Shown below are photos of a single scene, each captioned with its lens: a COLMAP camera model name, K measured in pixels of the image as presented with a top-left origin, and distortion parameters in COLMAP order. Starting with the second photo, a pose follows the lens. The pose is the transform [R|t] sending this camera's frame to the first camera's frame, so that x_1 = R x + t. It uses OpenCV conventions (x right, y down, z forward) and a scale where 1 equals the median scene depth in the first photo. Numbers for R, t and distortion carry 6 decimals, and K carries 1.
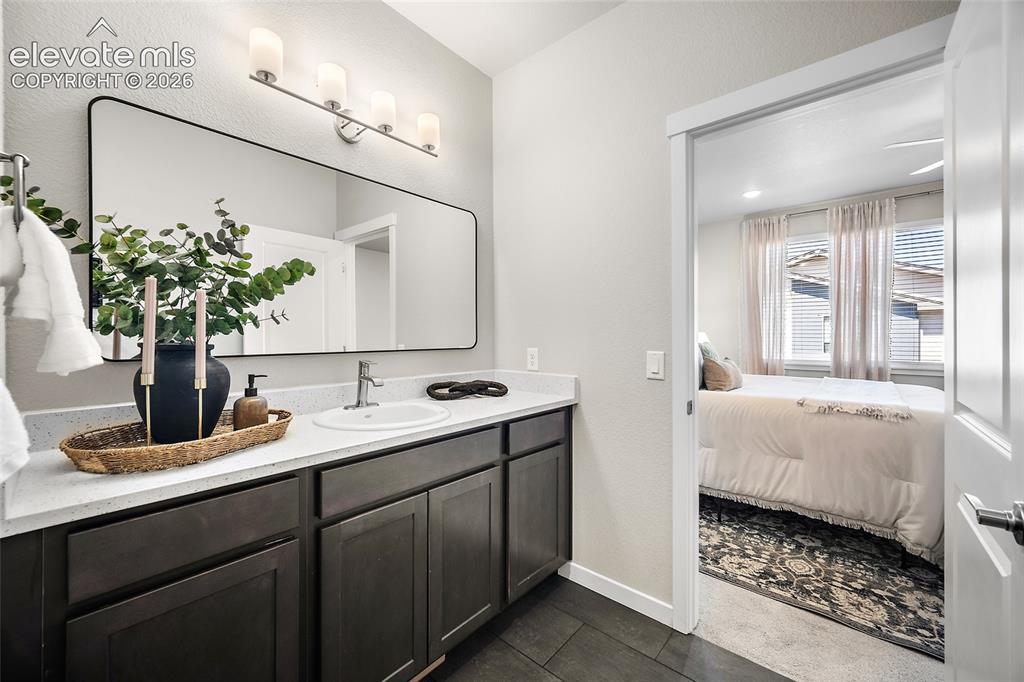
lens RADIAL K [[404.2, 0, 507.1], [0, 404.2, 337.7], [0, 0, 1]] dist [0.001255, -0.000025]
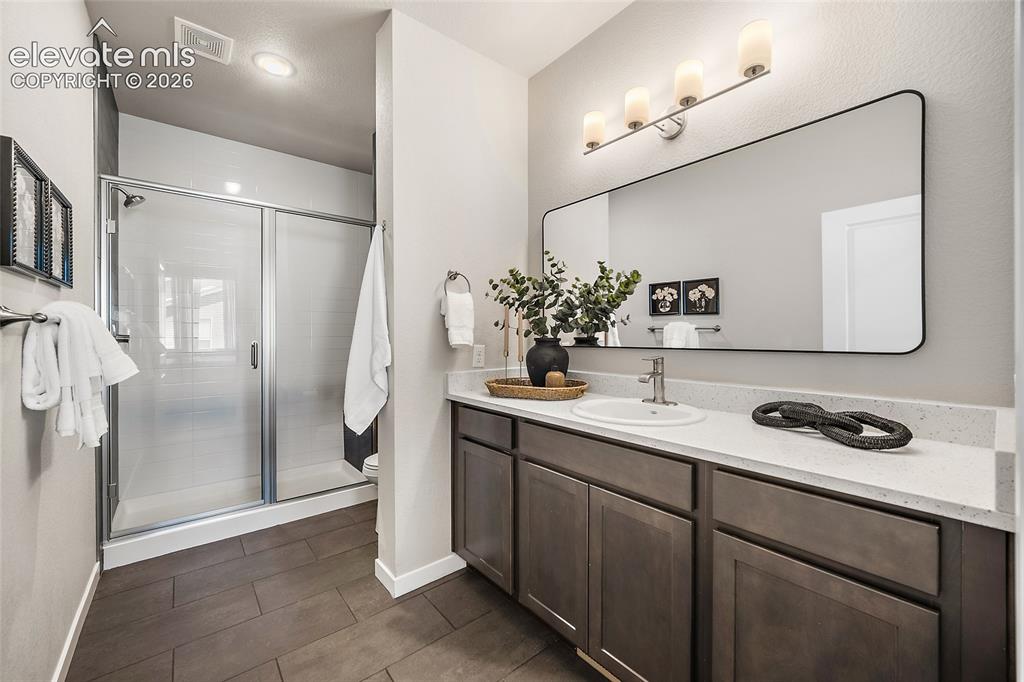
lens RADIAL K [[404.2, 0, 511.3], [0, 404.2, 336.4], [0, 0, 1]] dist [0.001255, -0.000025]
pose [[-0.167966, 0.005322, -0.985778, 0.682332], [0.005143, 0.999977, 0.004522, 0.000143], [0.985779, -0.004311, -0.167989, 0.796034]]
